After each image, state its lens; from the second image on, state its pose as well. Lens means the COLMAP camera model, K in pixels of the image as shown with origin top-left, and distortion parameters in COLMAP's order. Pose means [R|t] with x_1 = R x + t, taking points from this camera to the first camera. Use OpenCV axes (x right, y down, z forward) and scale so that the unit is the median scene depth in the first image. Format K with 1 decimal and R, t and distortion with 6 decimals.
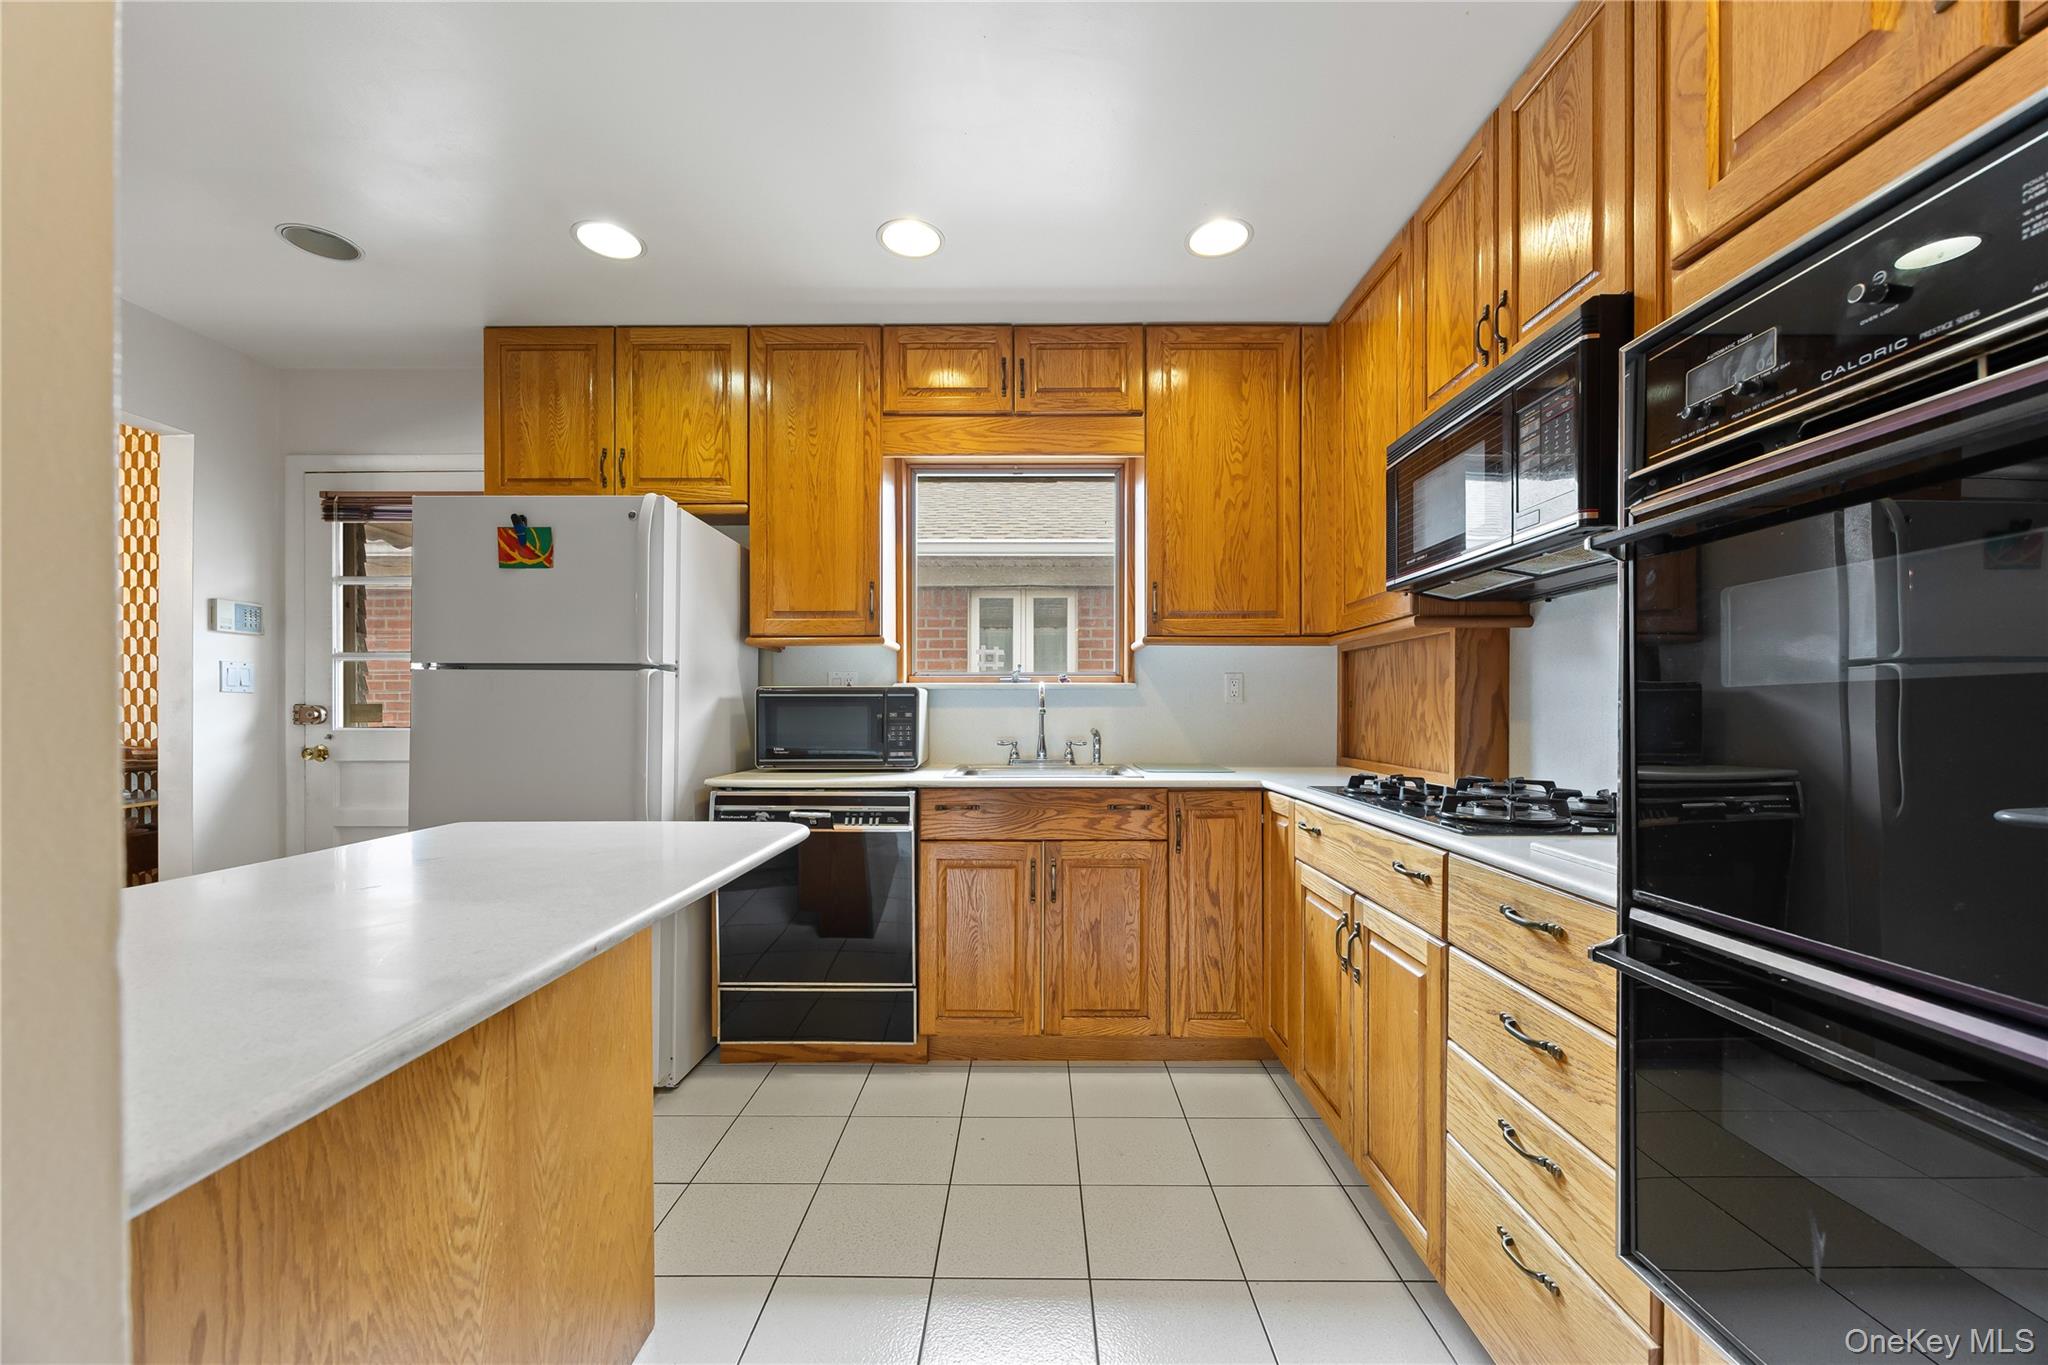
lens RADIAL K [[808.8, 0, 1025.8], [0, 808.8, 711.2], [0, 0, 1]] dist [-0.000377, 0.000000]
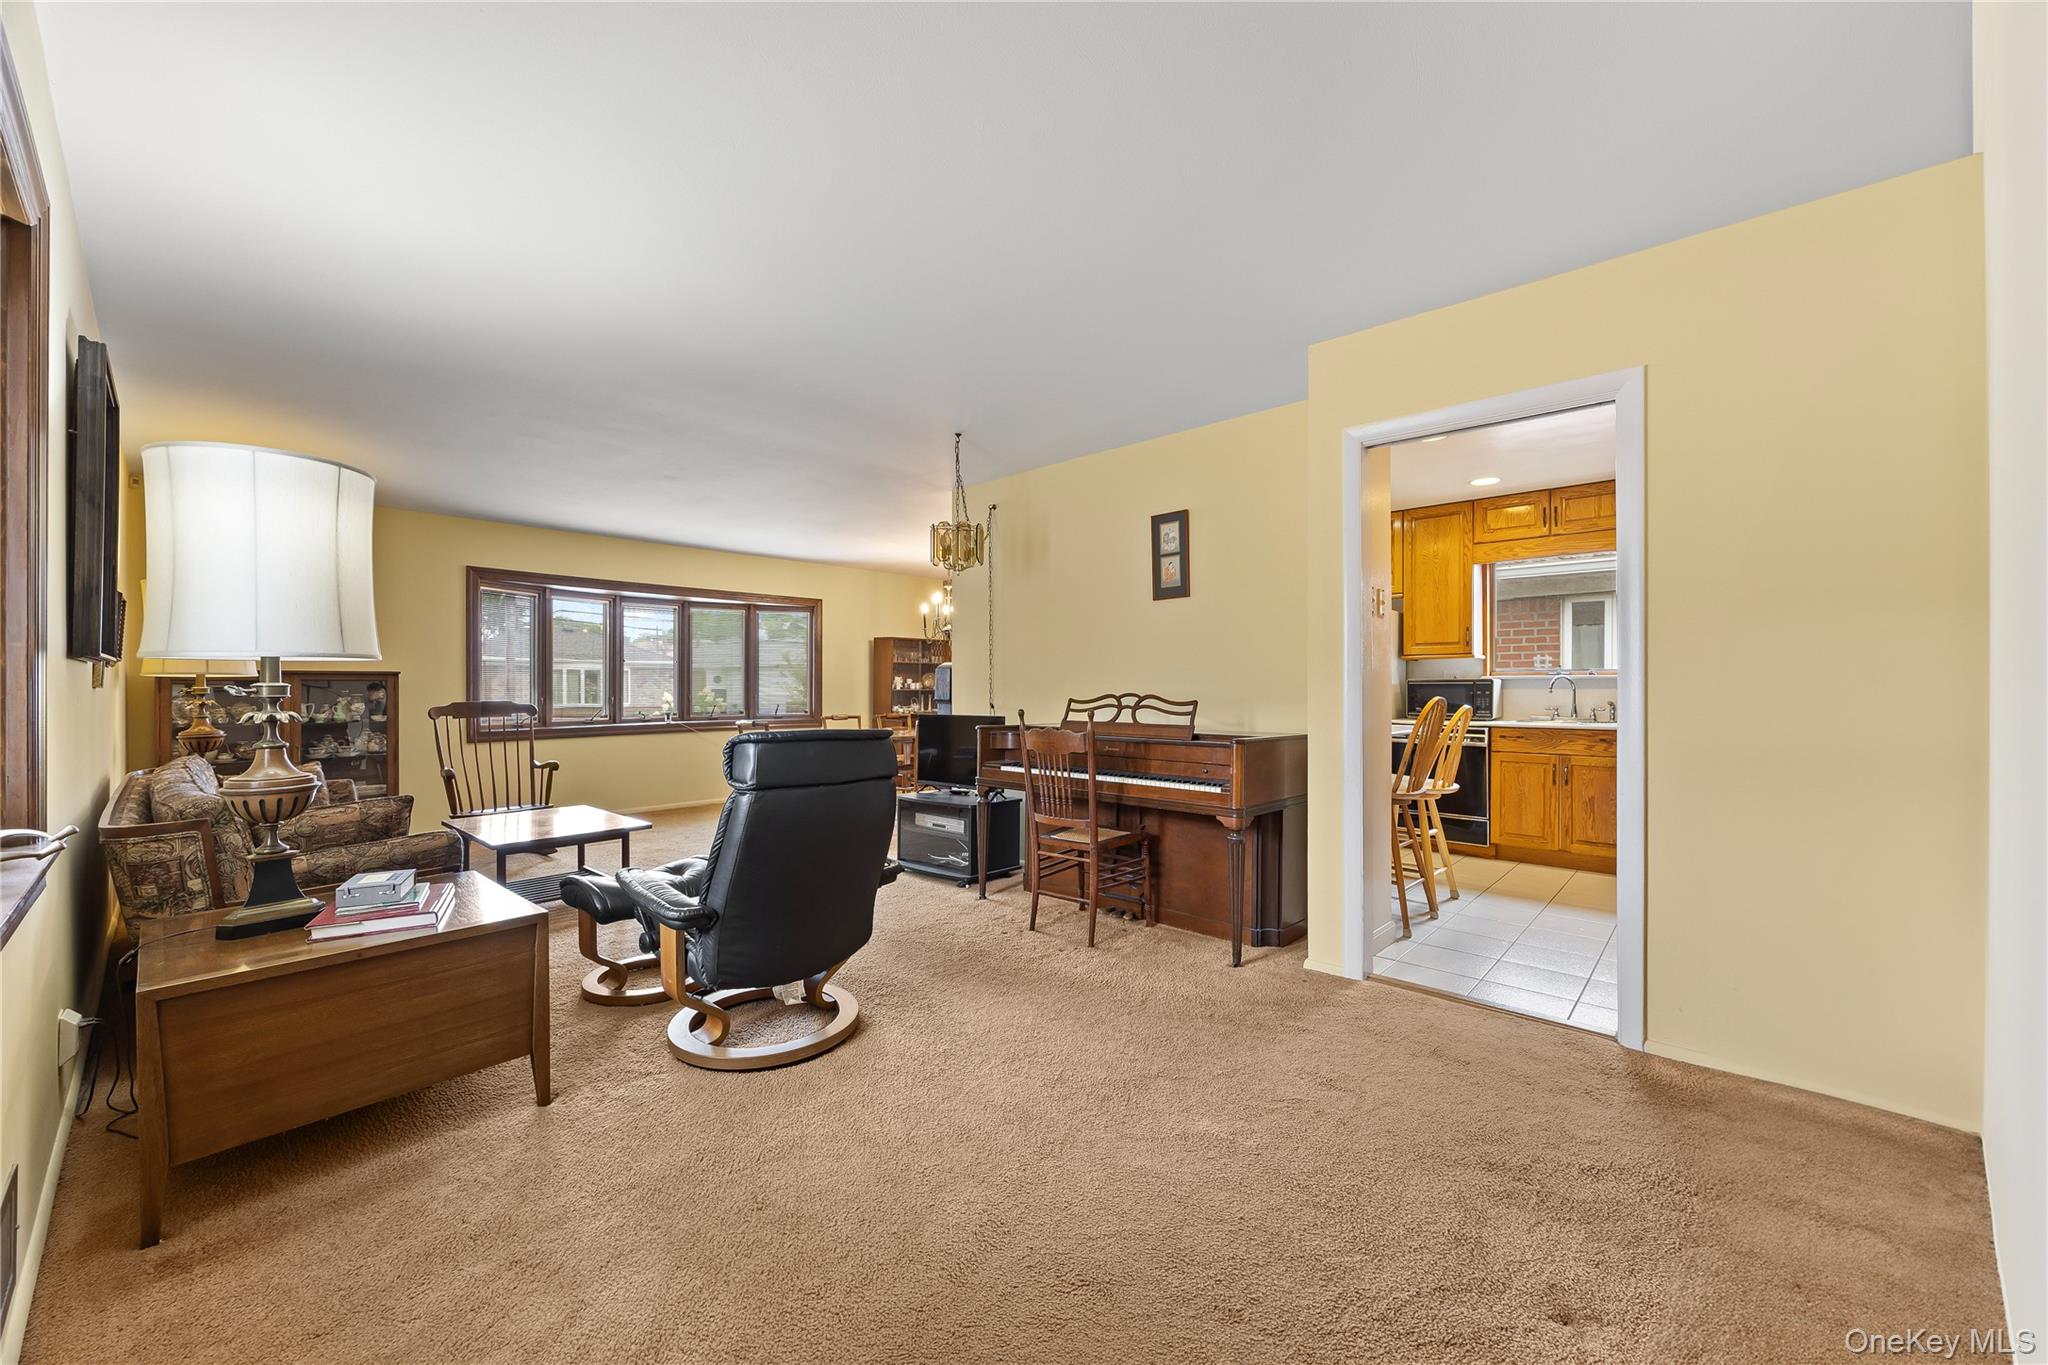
lens RADIAL K [[779.9, 0, 1033.3], [0, 779.9, 686.0], [0, 0, 1]] dist [-0.000553, 0.000019]
pose [[0.752687, -0.000268, -0.658379, 0.276311], [-0.003419, 0.999985, -0.004317, -0.000465], [0.658370, 0.005500, 0.752674, -1.184535]]
